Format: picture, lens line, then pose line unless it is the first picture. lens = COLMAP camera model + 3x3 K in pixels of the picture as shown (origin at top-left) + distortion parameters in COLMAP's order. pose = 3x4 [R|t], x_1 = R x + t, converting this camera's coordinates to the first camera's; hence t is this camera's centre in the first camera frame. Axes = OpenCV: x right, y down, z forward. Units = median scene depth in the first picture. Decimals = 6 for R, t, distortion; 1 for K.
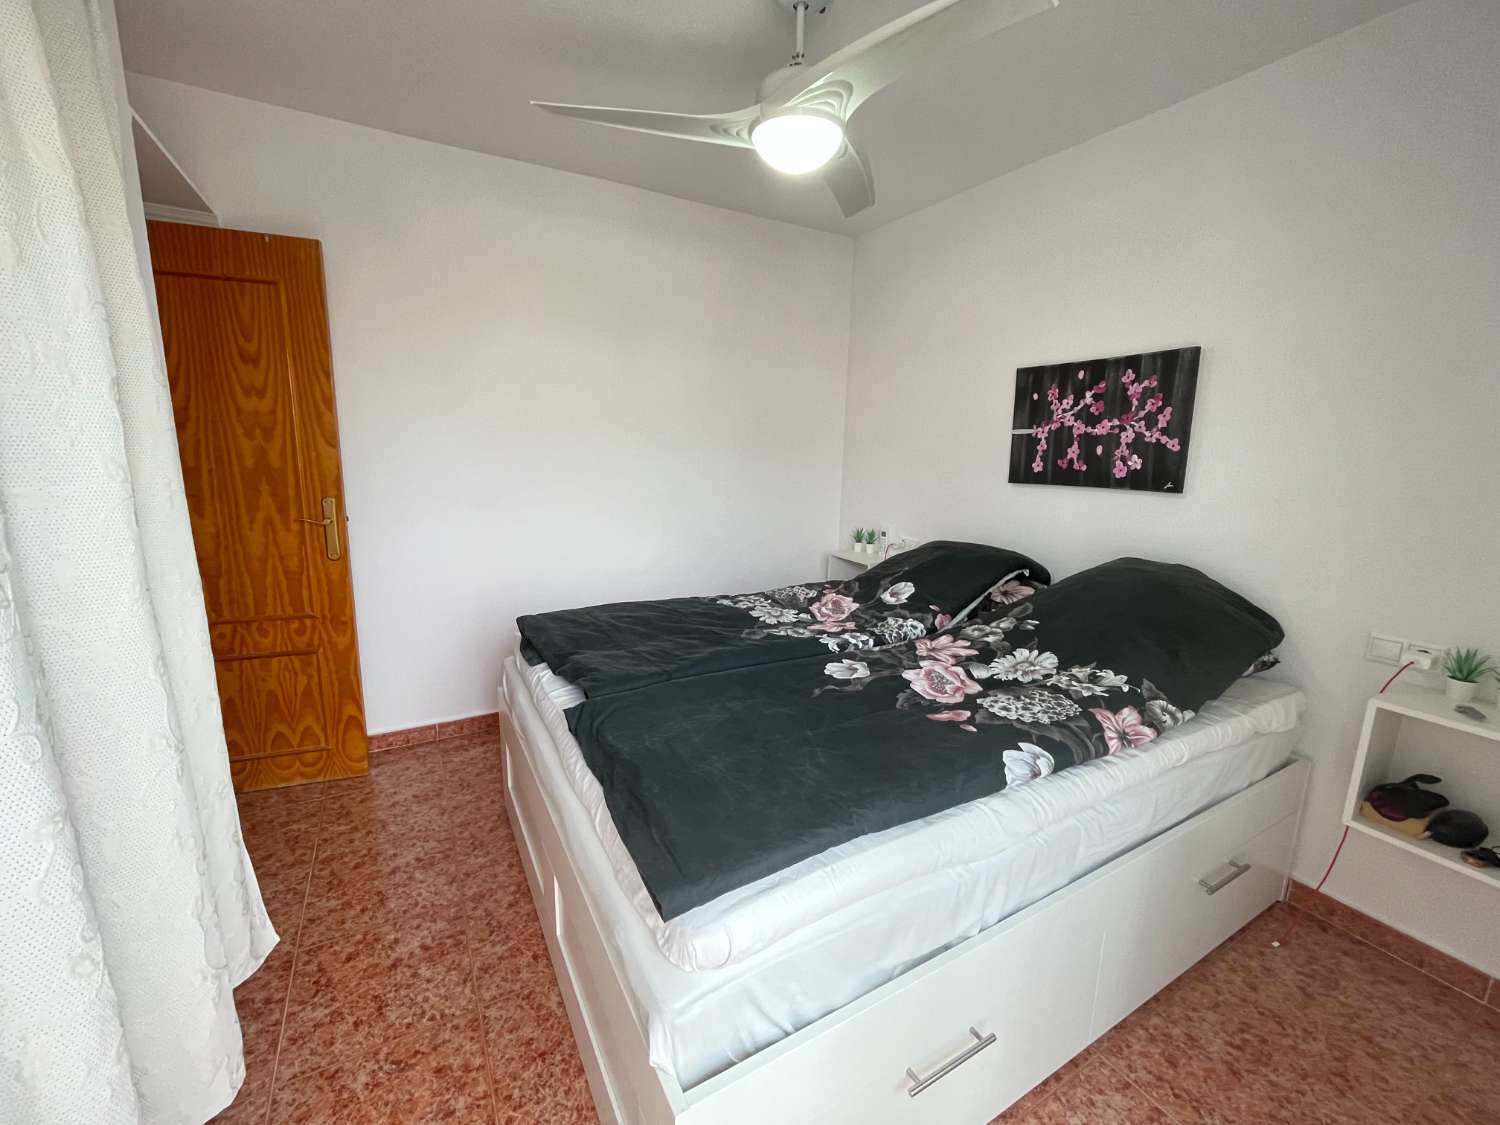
lens RADIAL K [[616.0, 0, 759.9], [0, 616.0, 568.9], [0, 0, 1]] dist [-0.000817, 0.000025]
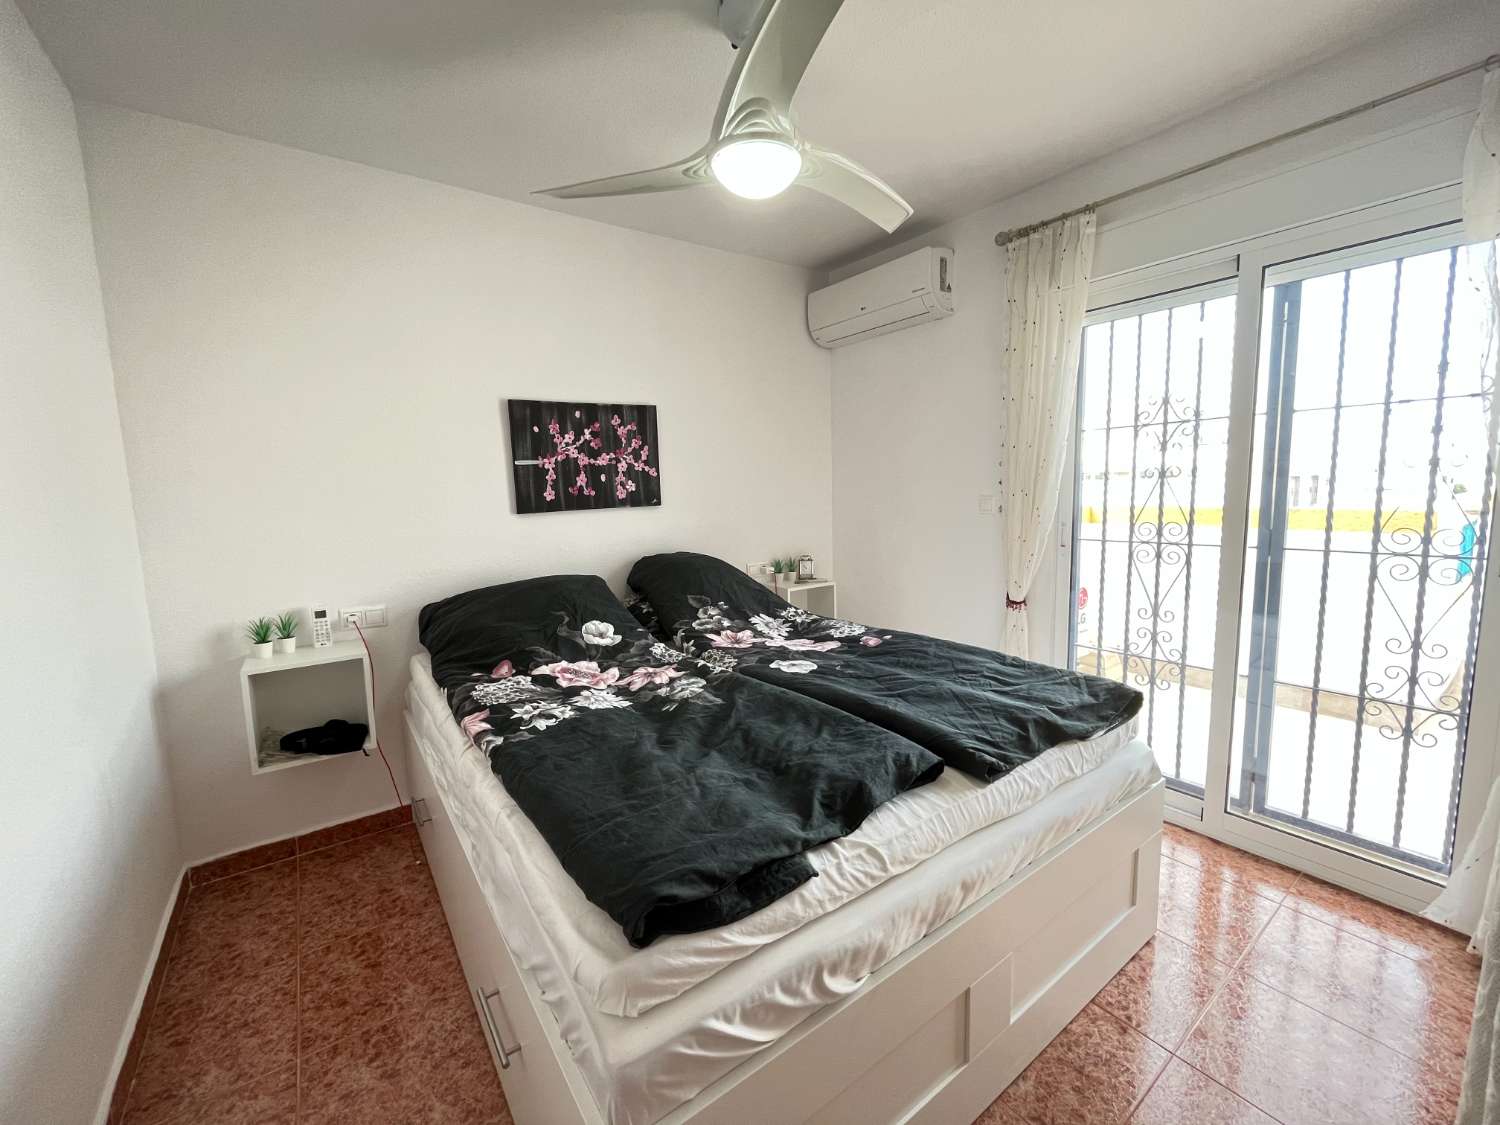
lens RADIAL K [[616.0, 0, 763.1], [0, 616.0, 551.8], [0, 0, 1]] dist [-0.000817, 0.000025]
pose [[-0.102047, -0.125924, 0.986777, -0.706119], [0.224910, 0.963350, 0.146193, -0.160953], [-0.969021, 0.236855, -0.069985, 0.823672]]
